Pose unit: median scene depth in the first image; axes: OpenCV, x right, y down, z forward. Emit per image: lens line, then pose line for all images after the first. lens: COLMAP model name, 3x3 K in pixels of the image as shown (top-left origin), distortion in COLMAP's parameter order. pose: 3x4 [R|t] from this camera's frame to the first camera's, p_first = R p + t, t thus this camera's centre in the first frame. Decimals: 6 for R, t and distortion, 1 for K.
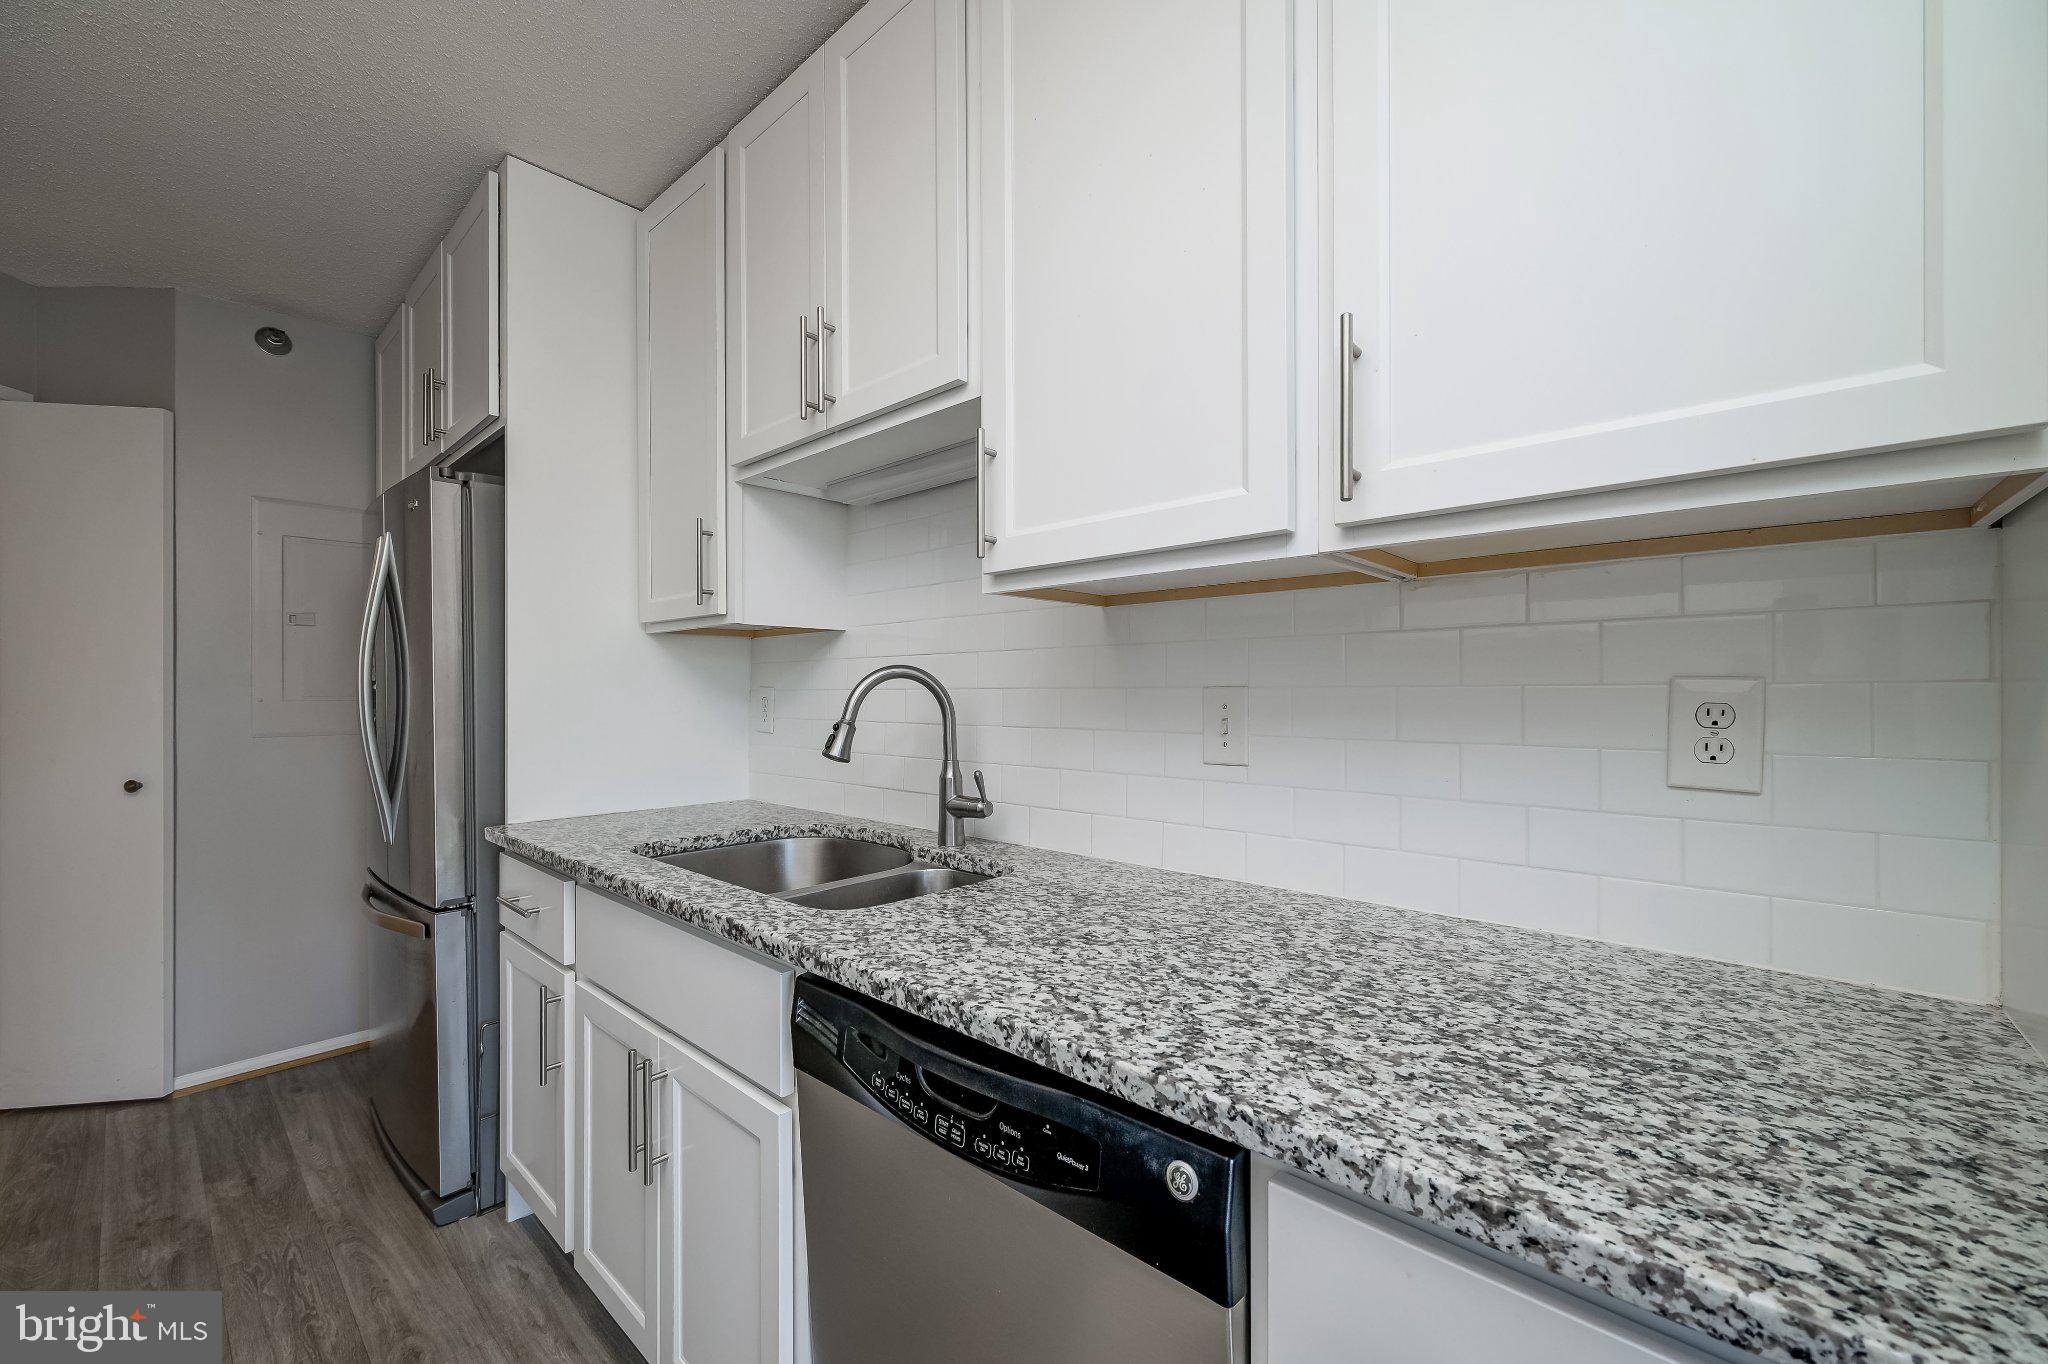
lens RADIAL K [[815.7, 0, 1028.6], [0, 815.7, 693.4], [0, 0, 1]] dist [0.000362, 0.000497]
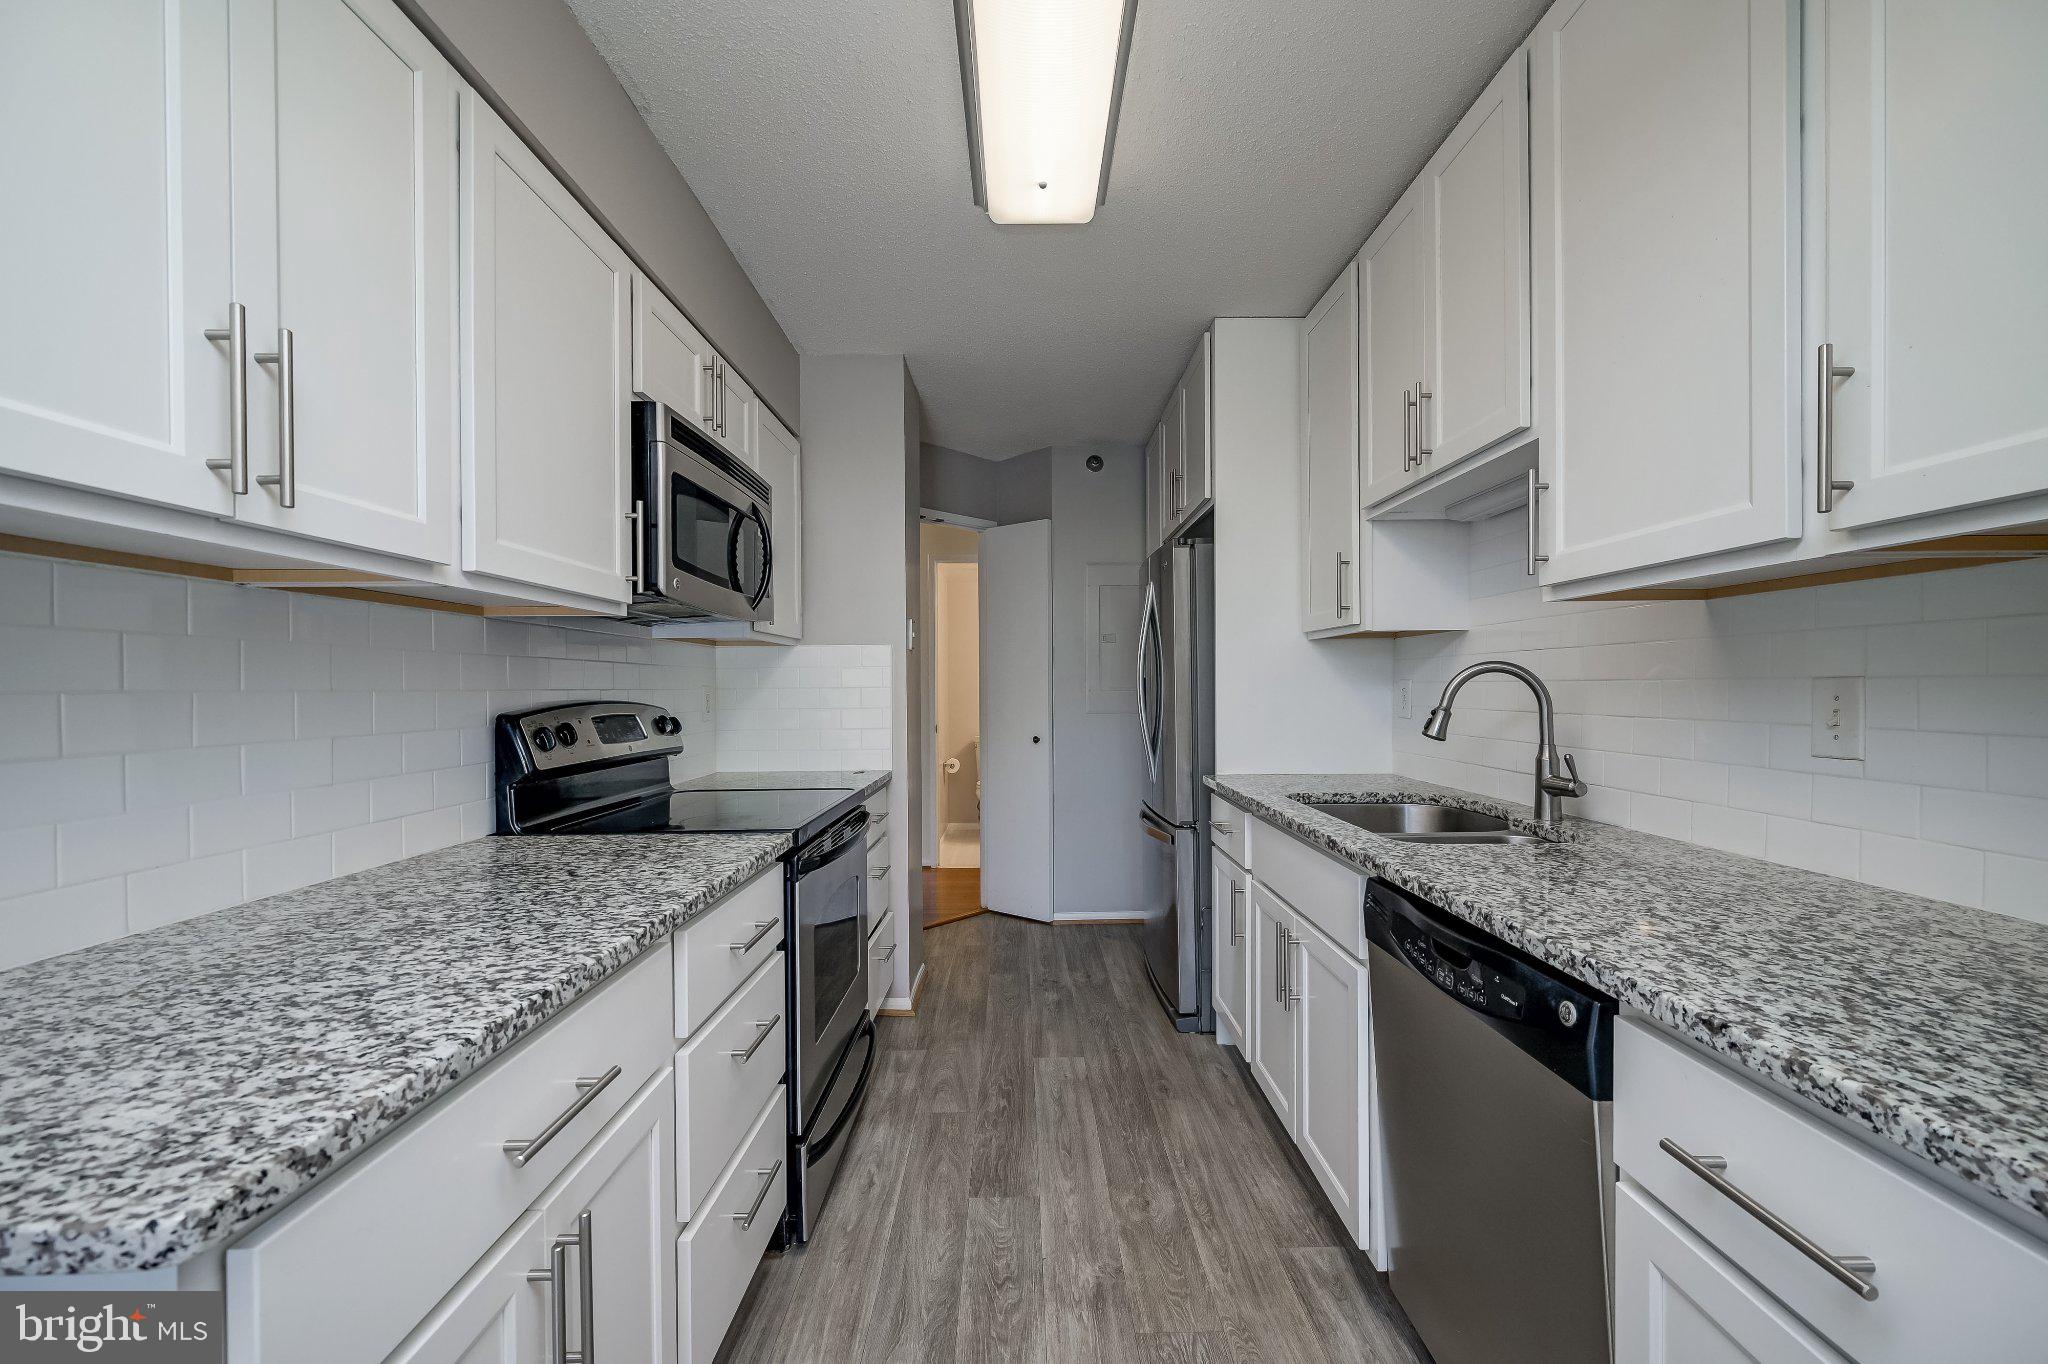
lens RADIAL K [[815.7, 0, 1028.6], [0, 815.7, 693.4], [0, 0, 1]] dist [0.000362, 0.000497]
pose [[0.681777, 0.003734, -0.731551, 0.244373], [0.004706, 0.999944, 0.009490, -0.002371], [0.731545, -0.009913, 0.681721, -0.294551]]
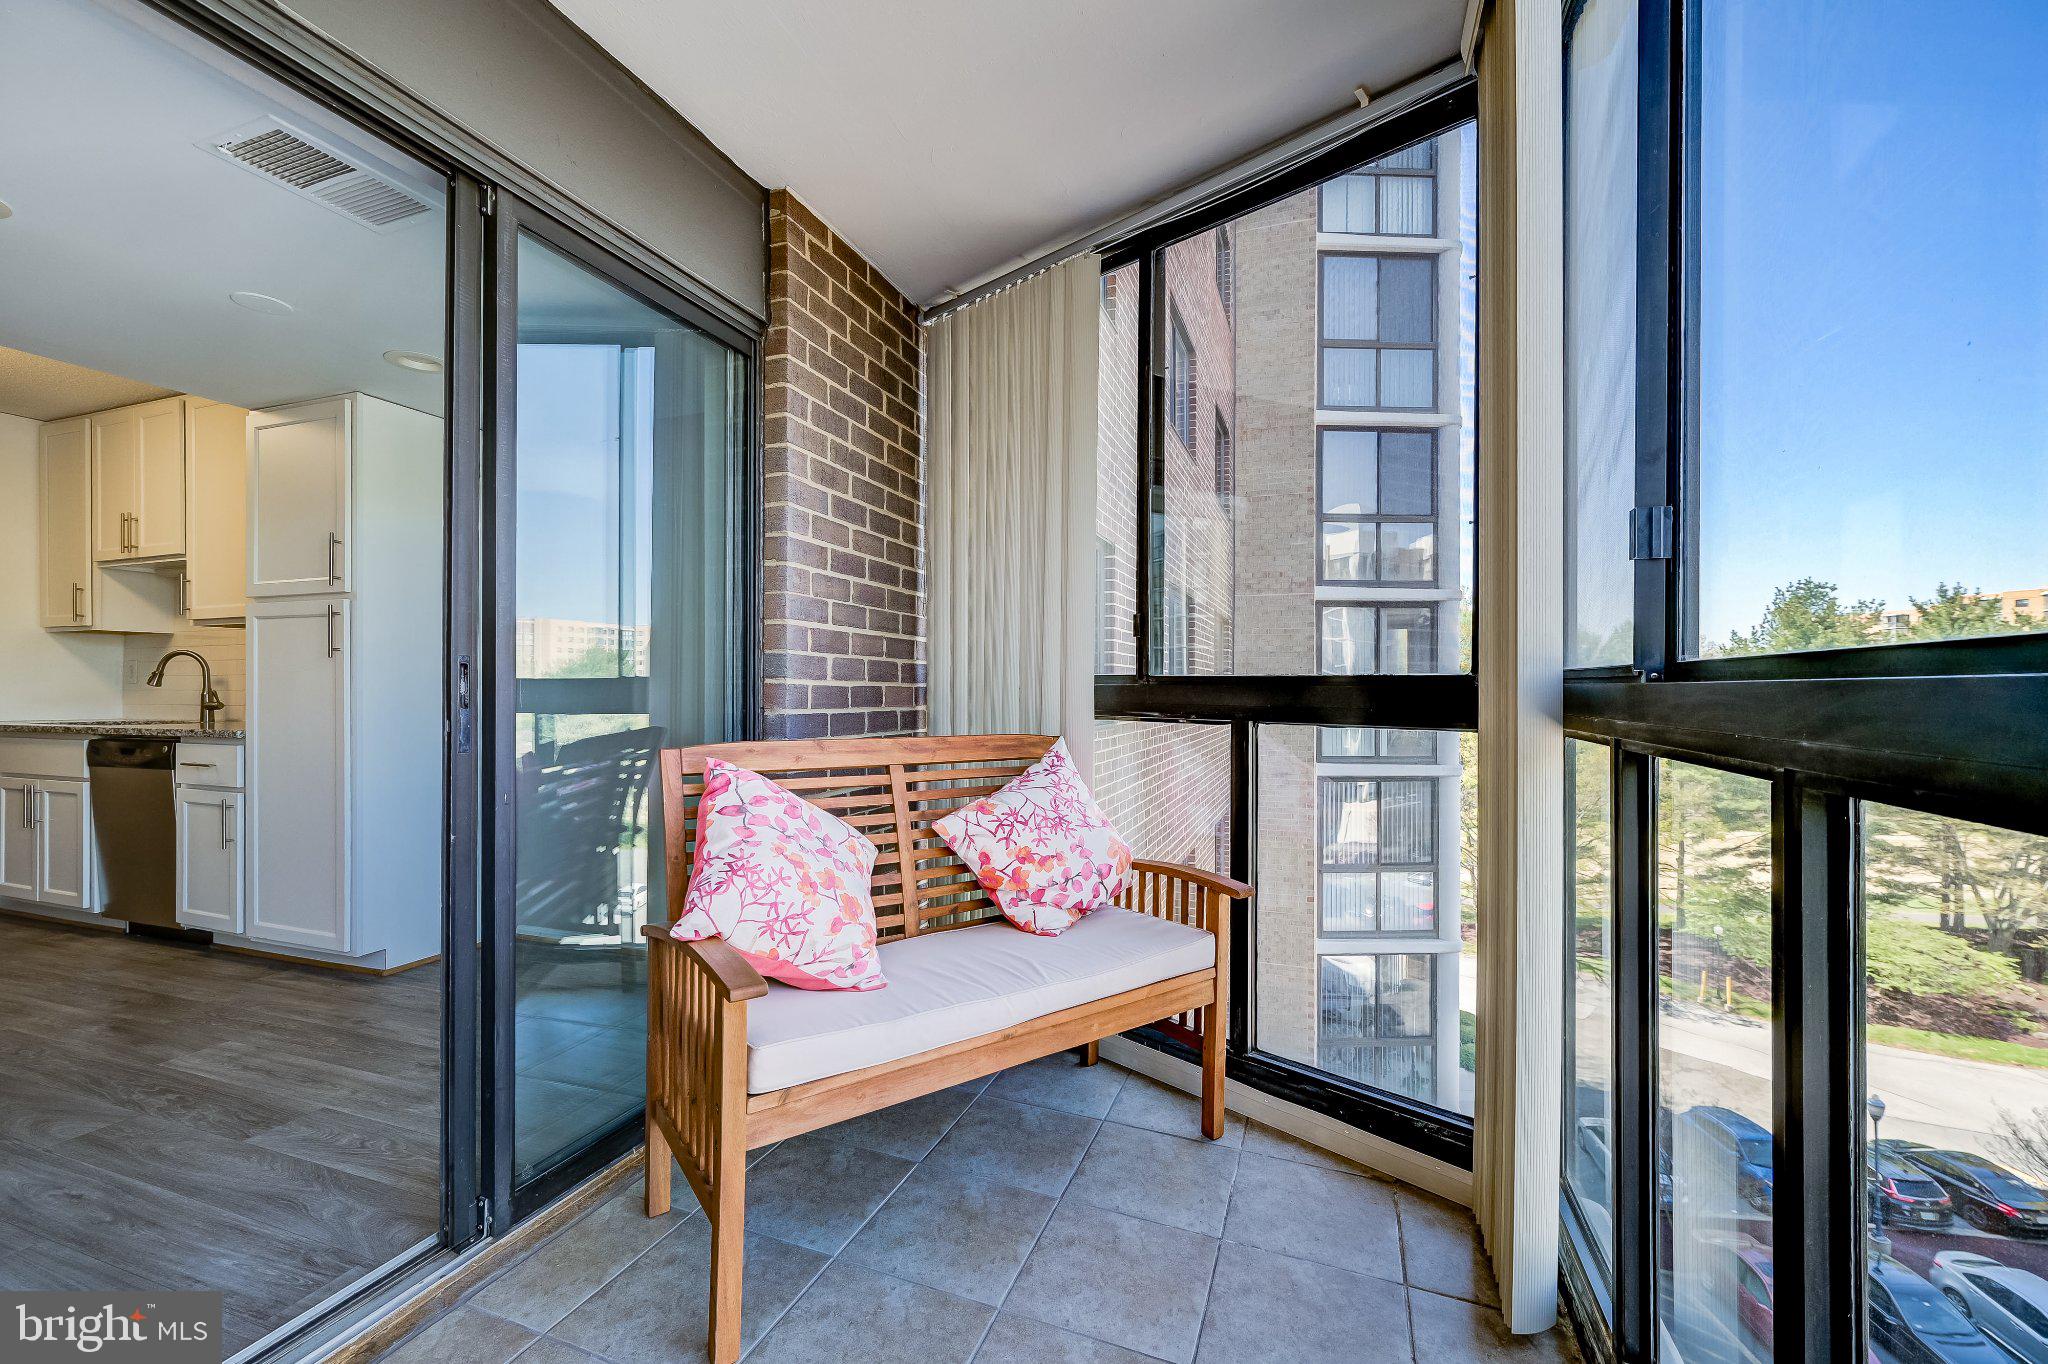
lens RADIAL K [[826.1, 0, 1024.1], [0, 826.1, 689.7], [0, 0, 1]] dist [0.002603, 0.000591]
pose [[0.926168, 0.001504, 0.377109, 1.299297], [-0.000968, 0.999998, -0.001612, 0.090912], [-0.377111, 0.001128, 0.926167, -2.361971]]
